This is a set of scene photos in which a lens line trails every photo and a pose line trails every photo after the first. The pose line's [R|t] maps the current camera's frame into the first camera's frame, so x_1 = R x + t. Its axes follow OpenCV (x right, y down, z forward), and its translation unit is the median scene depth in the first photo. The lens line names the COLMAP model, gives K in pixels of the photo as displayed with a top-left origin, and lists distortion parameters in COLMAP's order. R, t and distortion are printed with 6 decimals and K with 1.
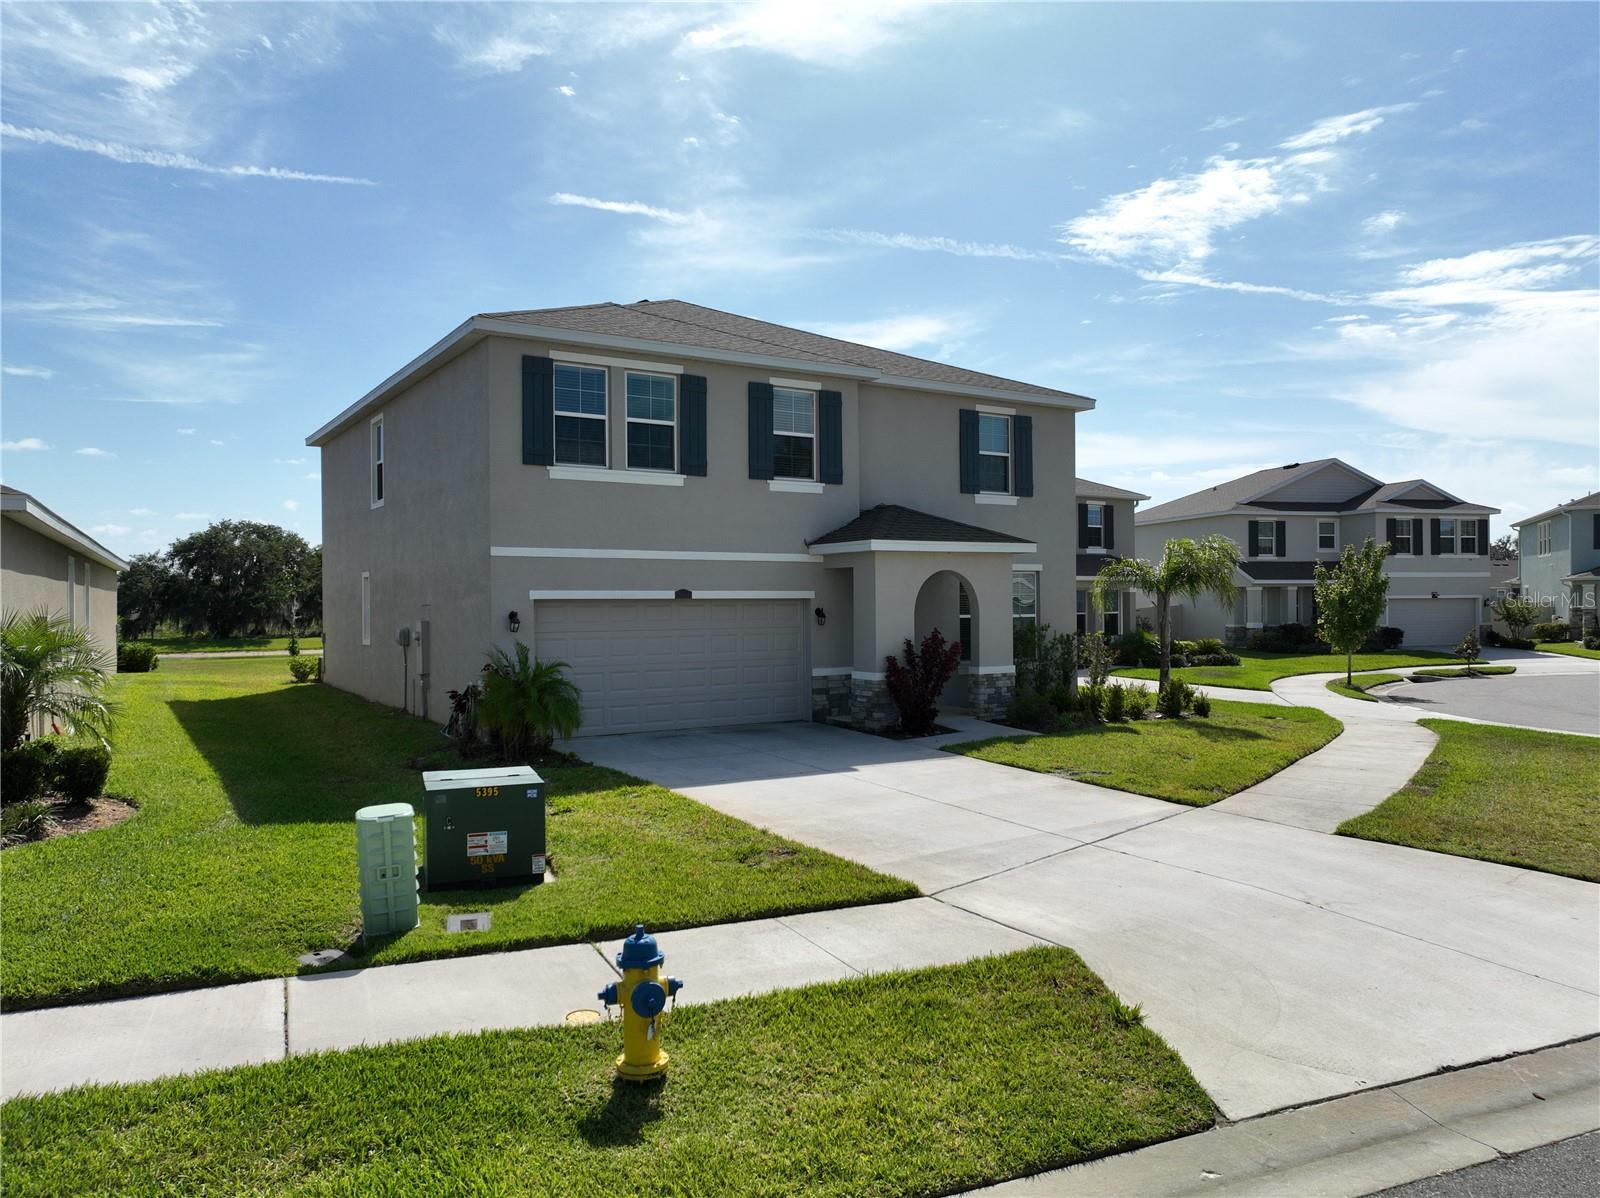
lens RADIAL K [[1137.4, 0, 793.2], [0, 1137.4, 591.6], [0, 0, 1]] dist [0.003307, 0.007158]
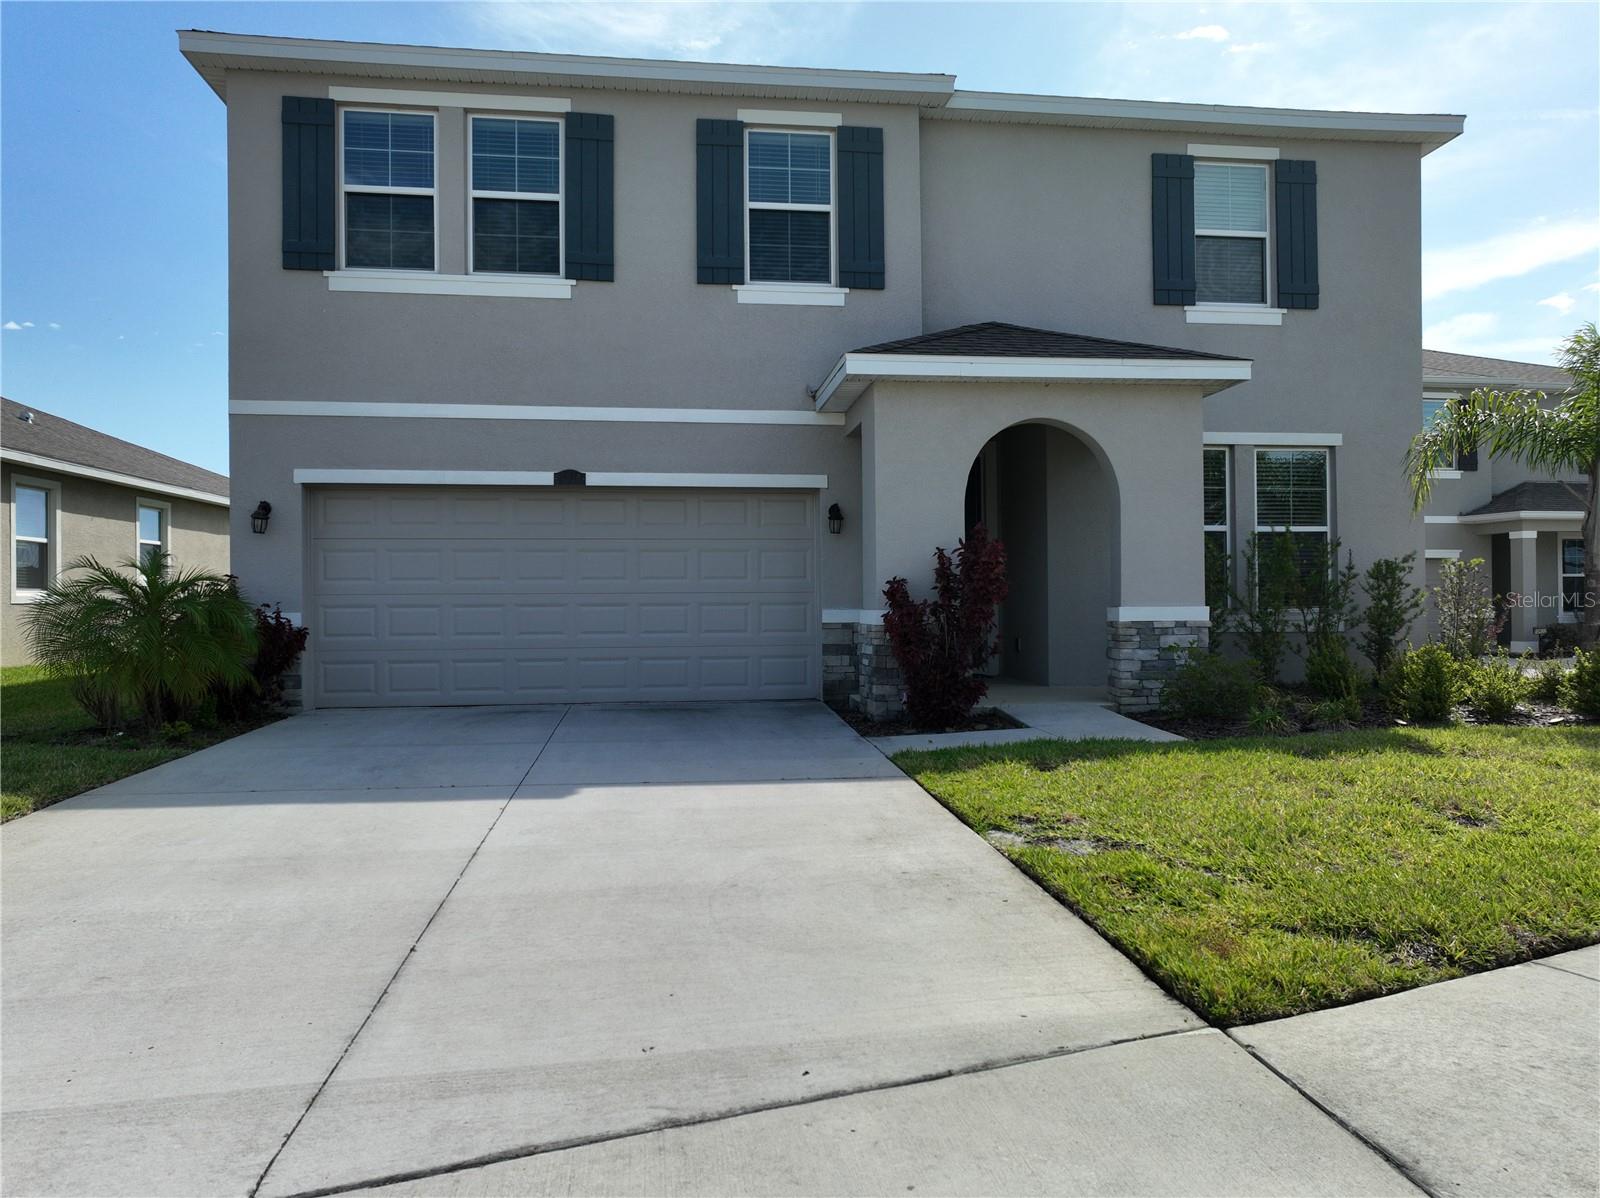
lens RADIAL K [[1137.4, 0, 800.1], [0, 1137.4, 598.4], [0, 0, 1]] dist [0.003307, 0.007158]
pose [[0.908807, -0.001851, -0.417212, 0.247022], [0.004097, 0.999982, 0.004487, 0.059363], [0.417196, -0.005787, 0.908798, 0.470503]]
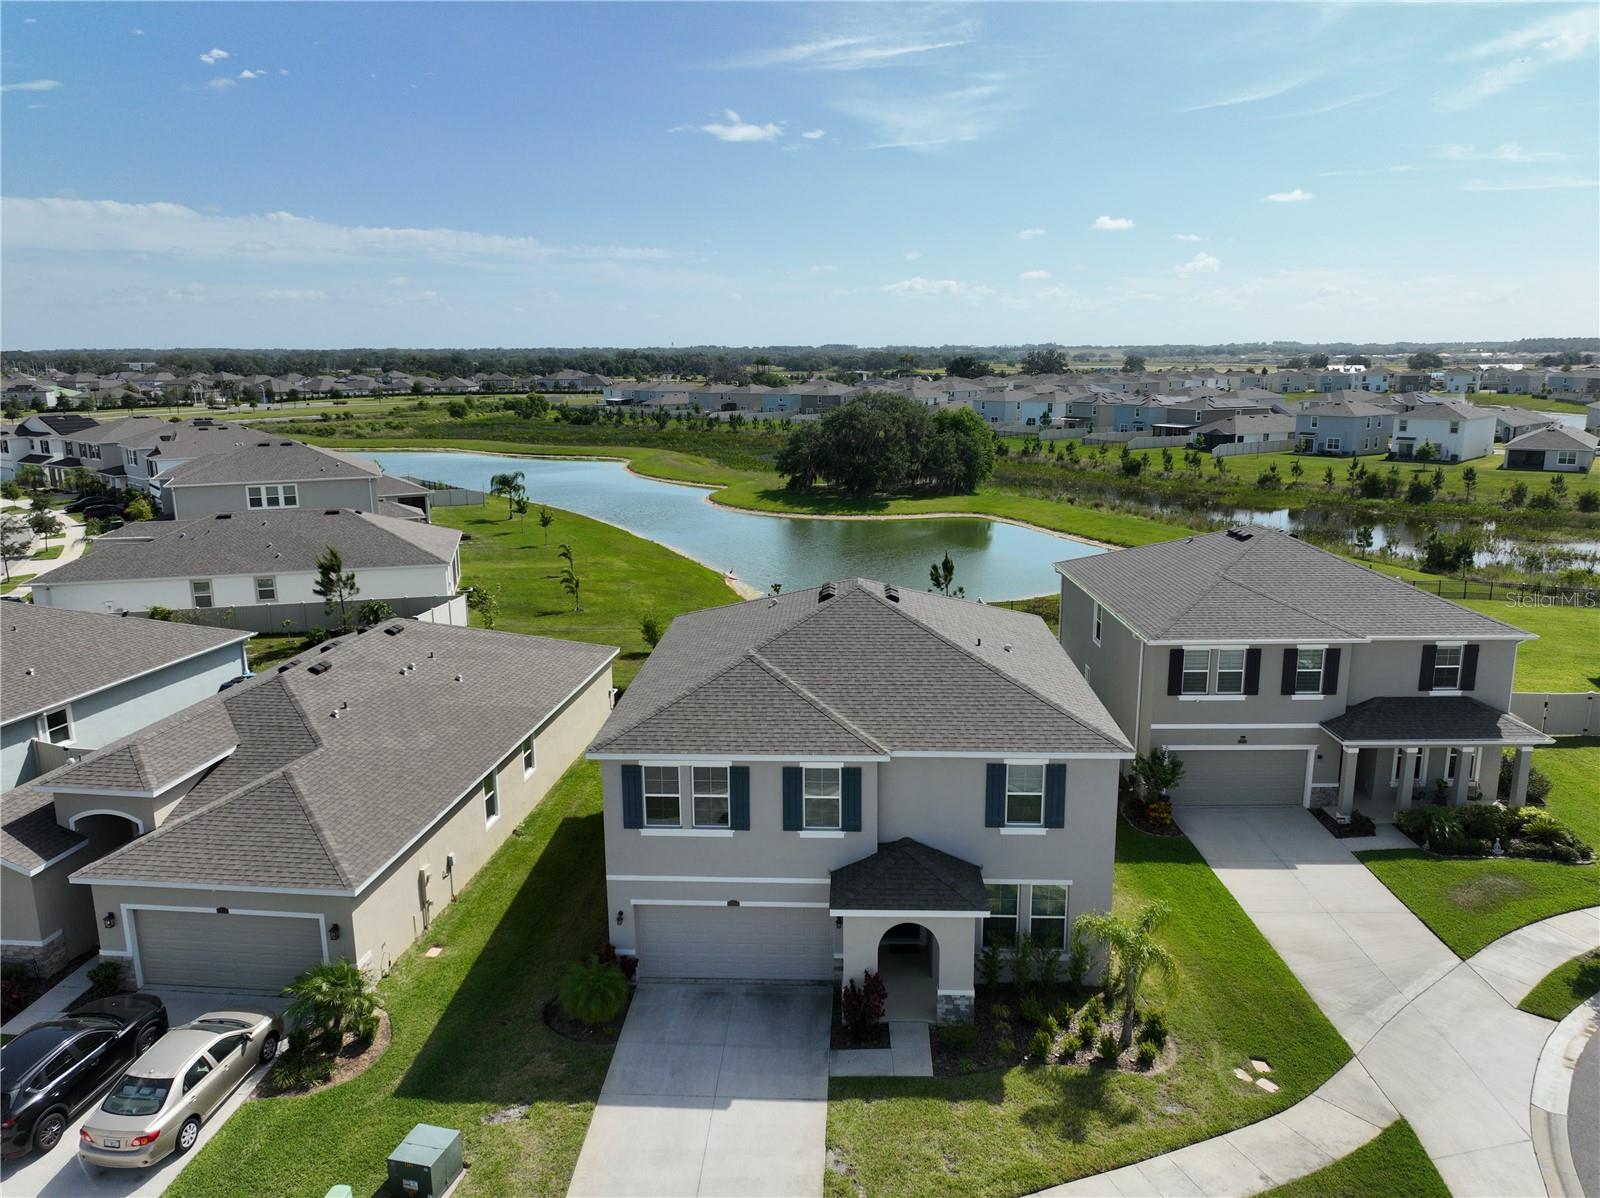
lens RADIAL K [[1137.4, 0, 800.1], [0, 1137.4, 585.8], [0, 0, 1]] dist [0.003307, 0.007158]
pose [[0.819650, 0.117610, -0.560662, 0.727239], [0.008548, 0.976079, 0.217248, -0.693211], [0.572801, -0.182859, 0.799038, -0.080891]]
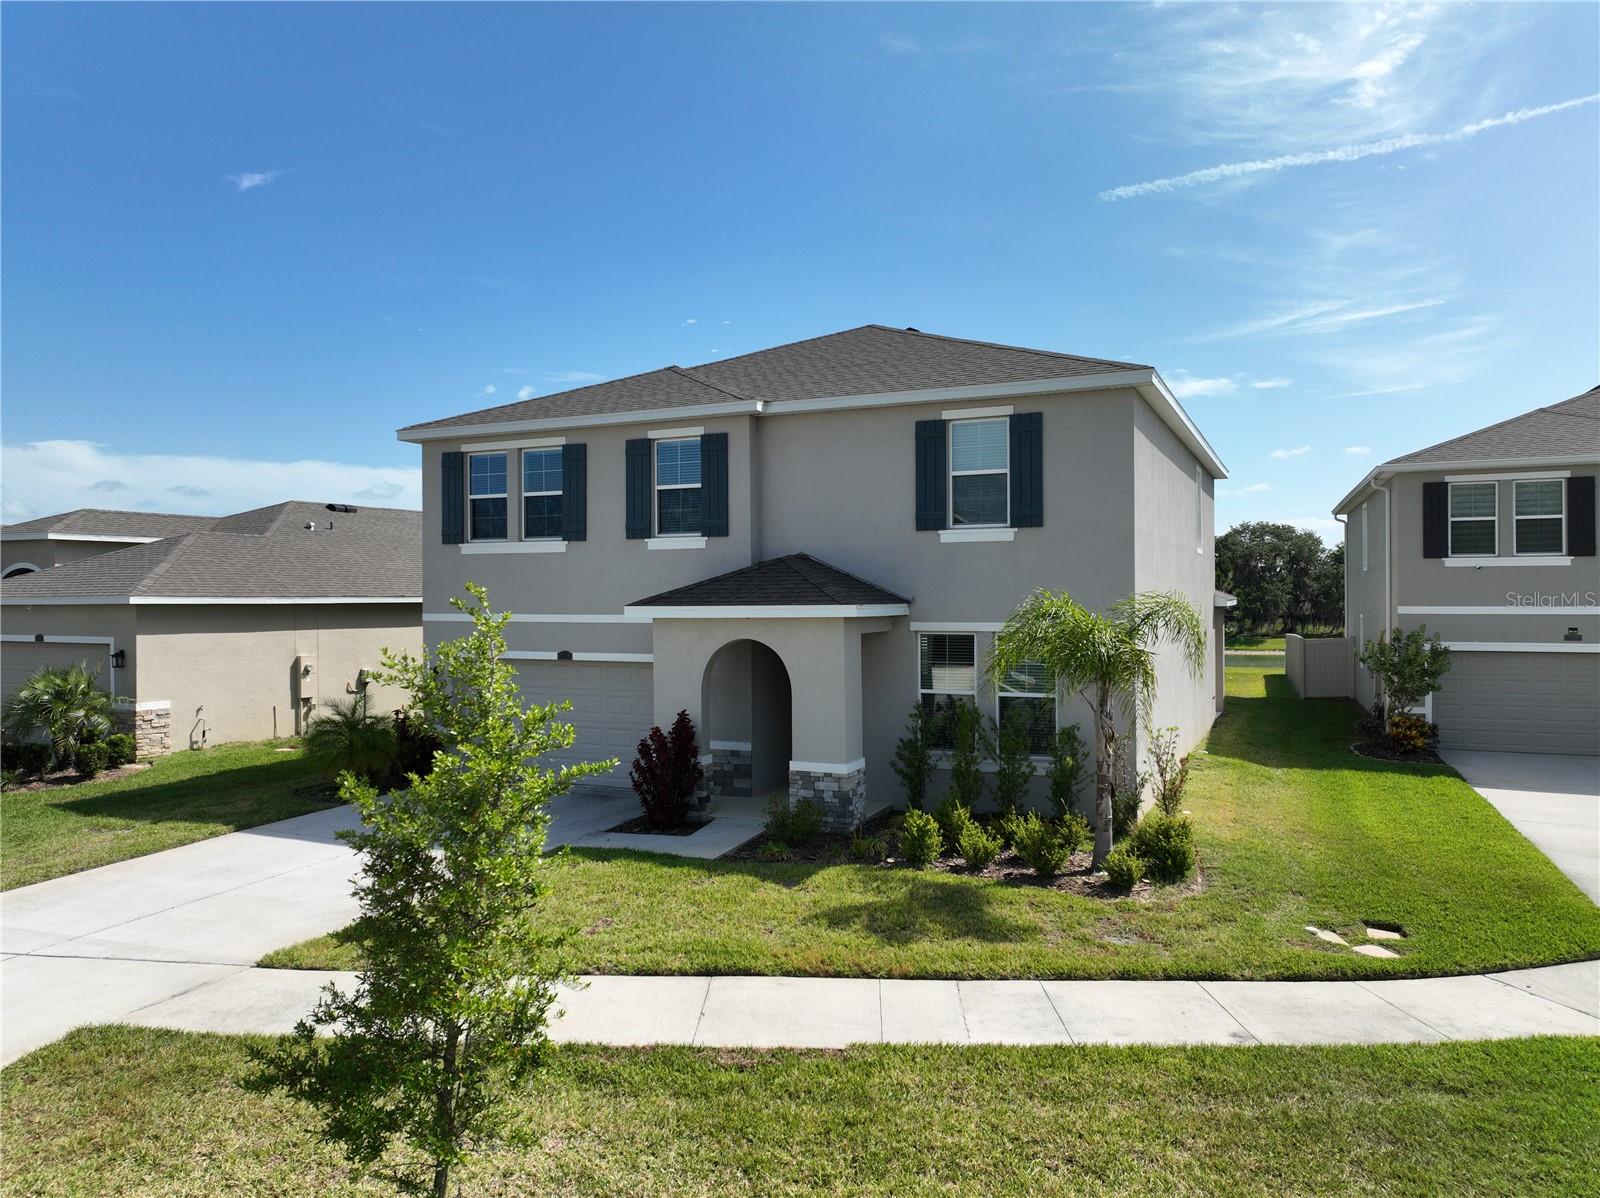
lens RADIAL K [[1137.4, 0, 796.1], [0, 1137.4, 587.4], [0, 0, 1]] dist [0.003307, 0.007158]
pose [[0.543055, -0.002200, -0.839694, 0.834929], [0.009352, 0.999950, 0.003428, -0.057977], [0.839645, -0.009715, 0.543048, 0.572191]]
